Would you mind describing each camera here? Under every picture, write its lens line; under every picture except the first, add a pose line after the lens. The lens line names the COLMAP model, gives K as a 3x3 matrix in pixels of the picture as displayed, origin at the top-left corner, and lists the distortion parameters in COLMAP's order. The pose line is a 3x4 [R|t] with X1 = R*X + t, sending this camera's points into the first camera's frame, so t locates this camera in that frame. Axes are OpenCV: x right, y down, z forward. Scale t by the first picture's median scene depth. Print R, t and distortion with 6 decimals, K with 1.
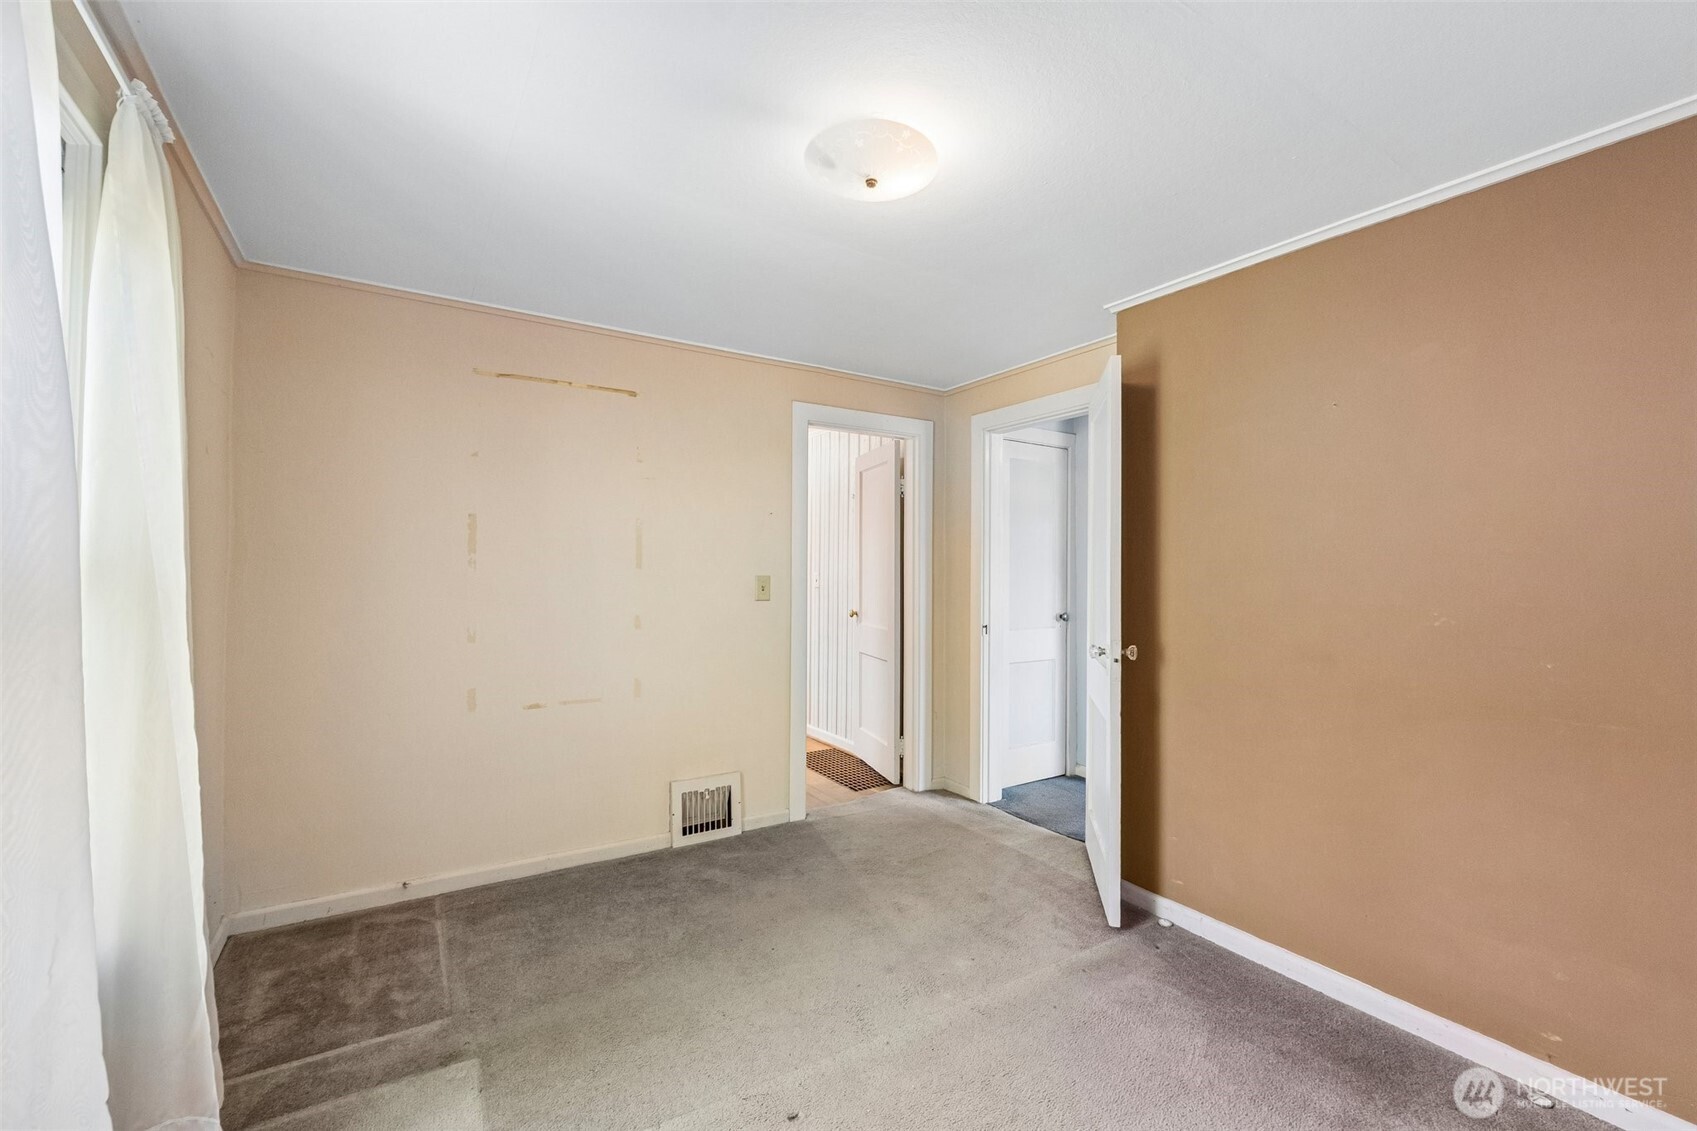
lens RADIAL K [[706.1, 0, 852.4], [0, 706.1, 561.8], [0, 0, 1]] dist [-0.001390, -0.000045]
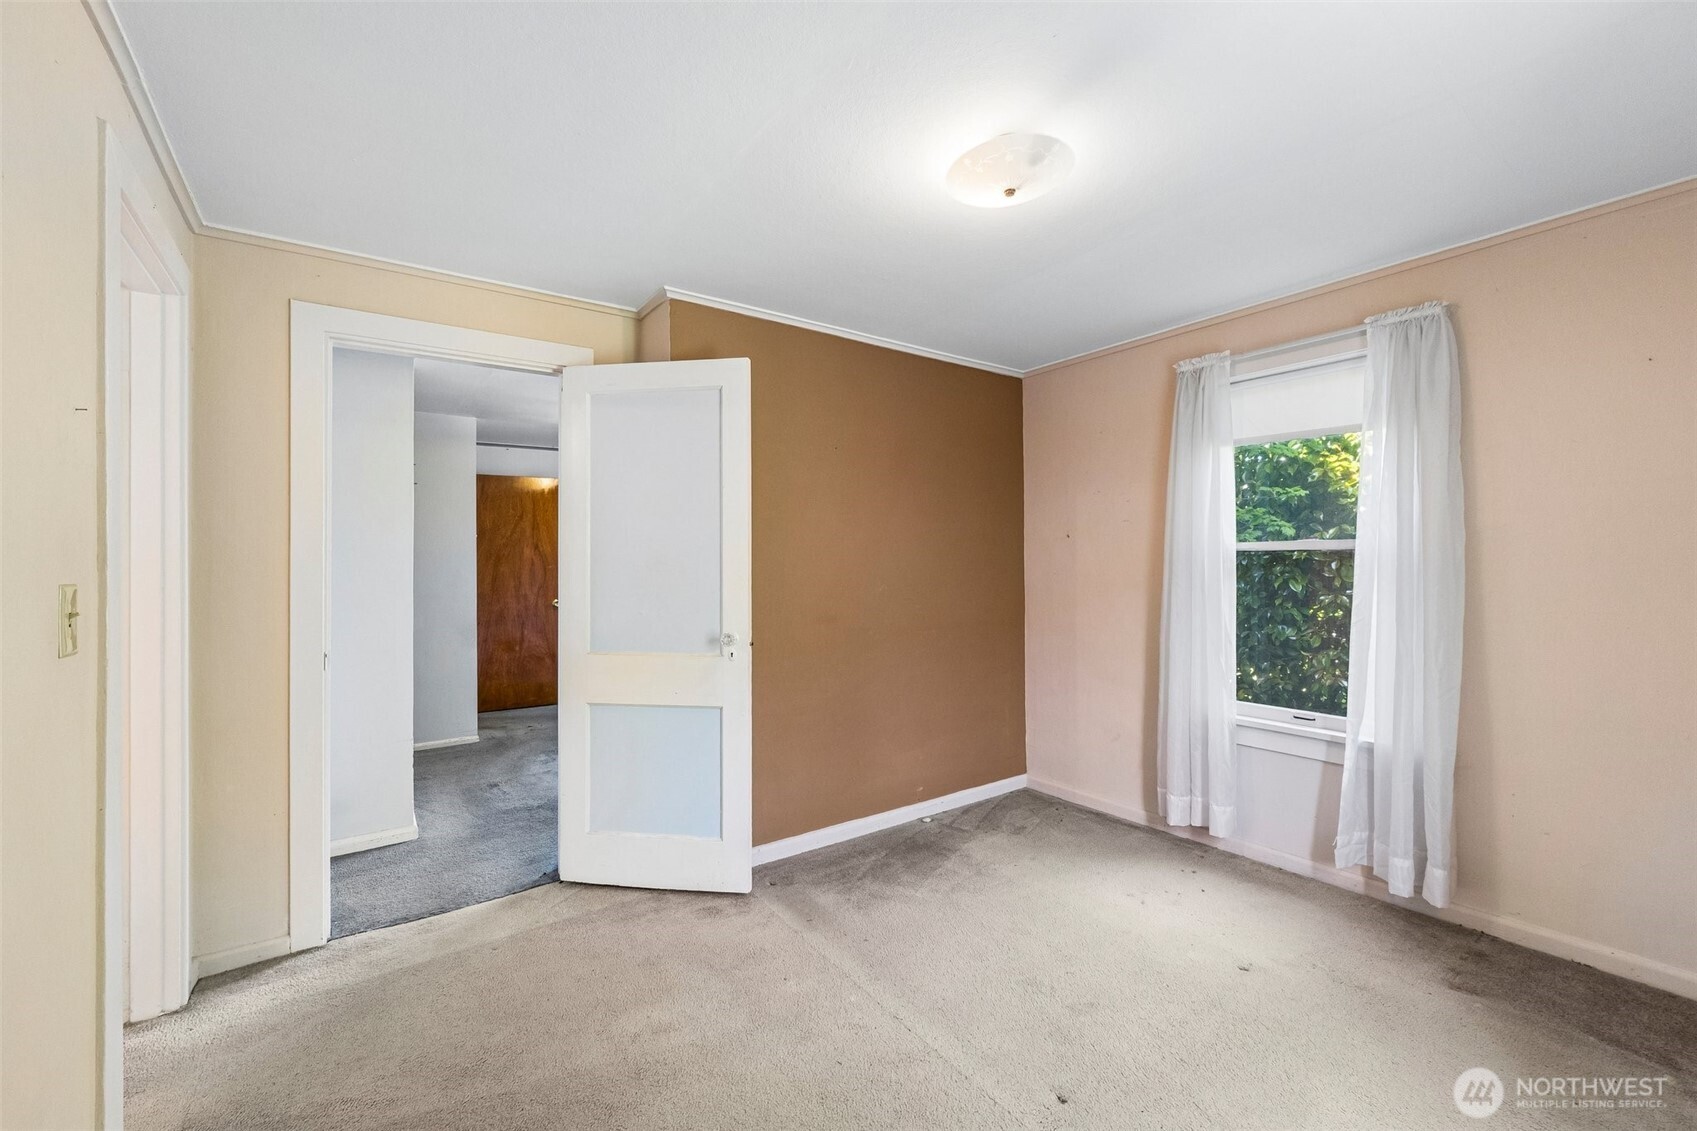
lens RADIAL K [[706.1, 0, 851.9], [0, 706.1, 562.1], [0, 0, 1]] dist [-0.001390, -0.000045]
pose [[-0.036145, -0.016031, 0.999218, -0.562103], [0.003572, 0.999863, 0.016171, -0.002036], [-0.999340, 0.004154, -0.036083, 0.703817]]
